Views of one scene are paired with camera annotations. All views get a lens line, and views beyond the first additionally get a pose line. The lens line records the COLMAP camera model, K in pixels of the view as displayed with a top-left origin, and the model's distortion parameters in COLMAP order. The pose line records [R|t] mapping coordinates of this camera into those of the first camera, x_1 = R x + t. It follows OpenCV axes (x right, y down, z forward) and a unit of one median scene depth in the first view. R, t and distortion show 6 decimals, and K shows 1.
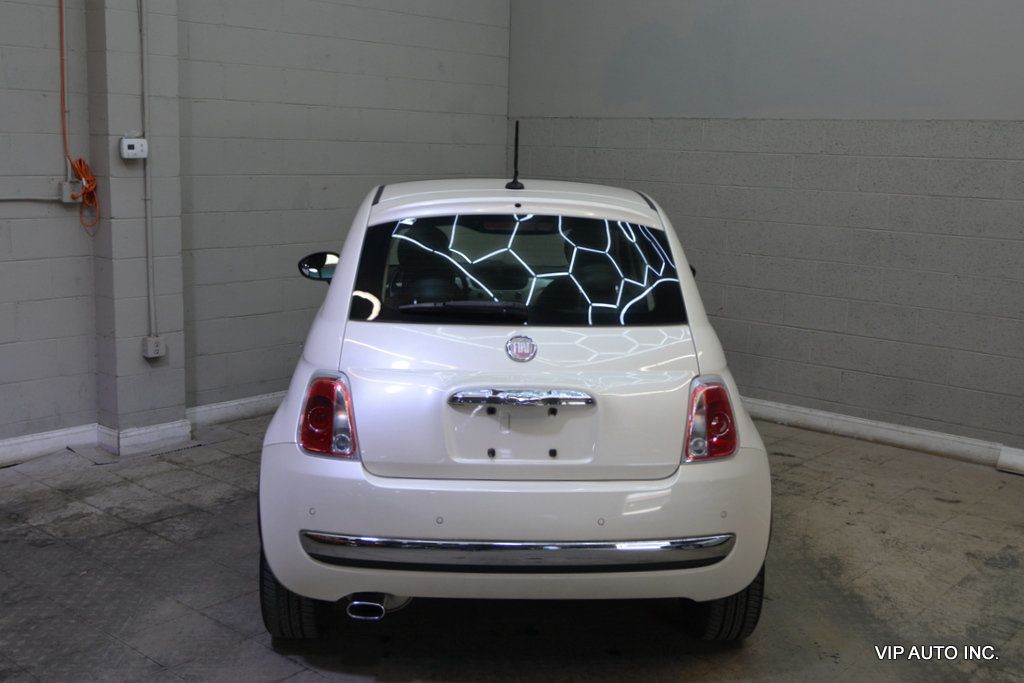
lens RADIAL K [[1105.0, 0, 488.7], [0, 1105.0, 339.9], [0, 0, 1]] dist [-0.021753, 0.000000]
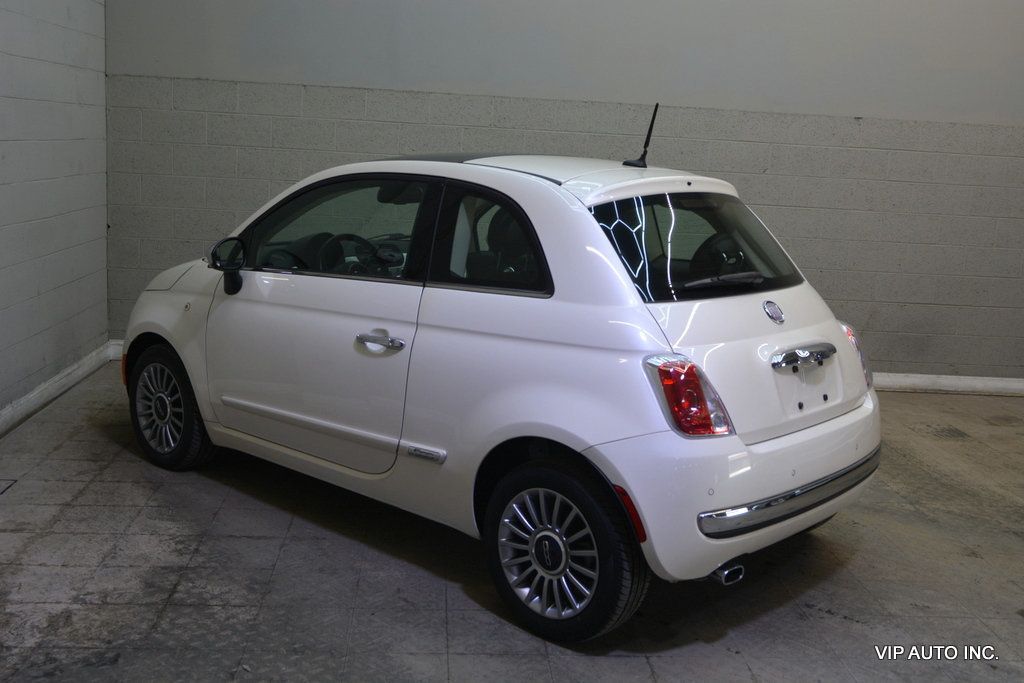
lens RADIAL K [[1105.0, 0, 501.0], [0, 1105.0, 337.0], [0, 0, 1]] dist [-0.021753, 0.000000]
pose [[0.694674, -0.115213, 0.710038, -0.567922], [0.089459, 0.993264, 0.073648, -0.044342], [-0.713740, 0.012358, 0.700301, 0.241178]]
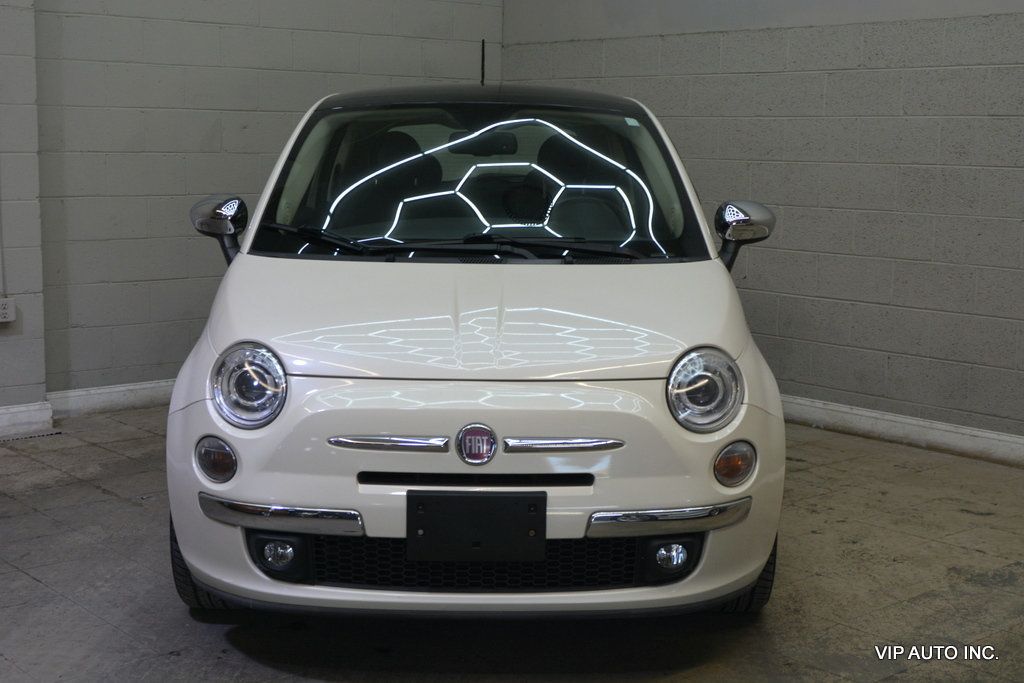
lens RADIAL K [[1409.8, 0, 489.7], [0, 1409.8, 340.6], [0, 0, 1]] dist [-0.004676, 0.000000]
pose [[0.990992, 0.007821, -0.133689, 0.203099], [-0.012365, 0.999373, -0.033191, 0.061126], [0.133346, 0.034545, 0.990467, 0.009181]]
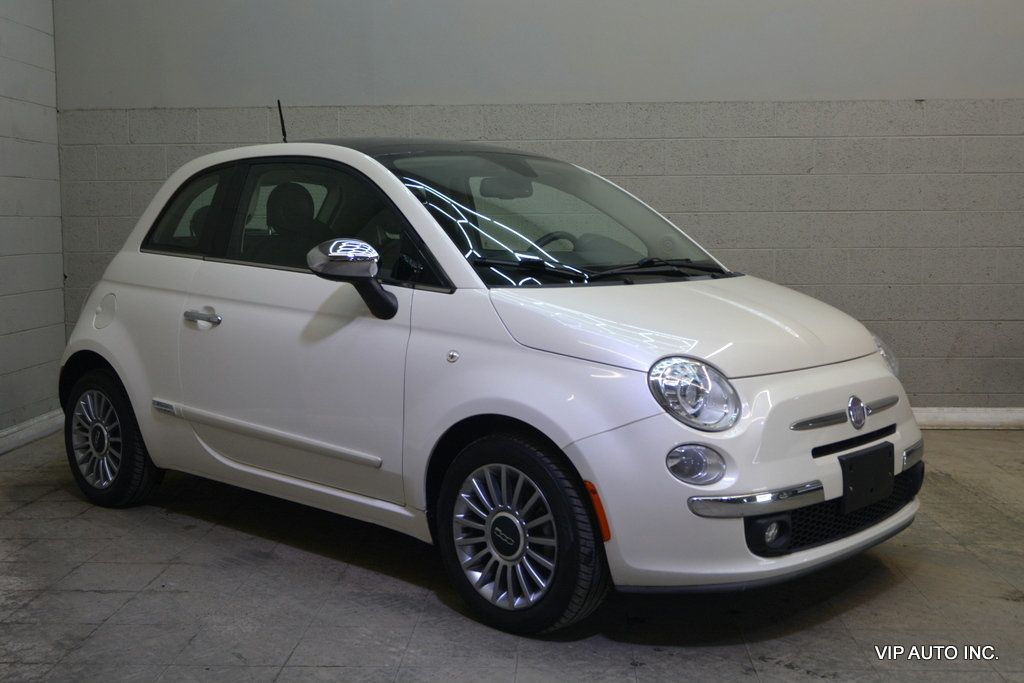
lens RADIAL K [[1203.6, 0, 498.9], [0, 1203.6, 335.0], [0, 0, 1]] dist [-0.017915, 0.000000]
pose [[0.776383, -0.087280, 0.624189, -0.403933], [0.135094, 0.990392, -0.029548, 0.038253], [-0.615612, 0.107265, 0.780715, 0.206272]]
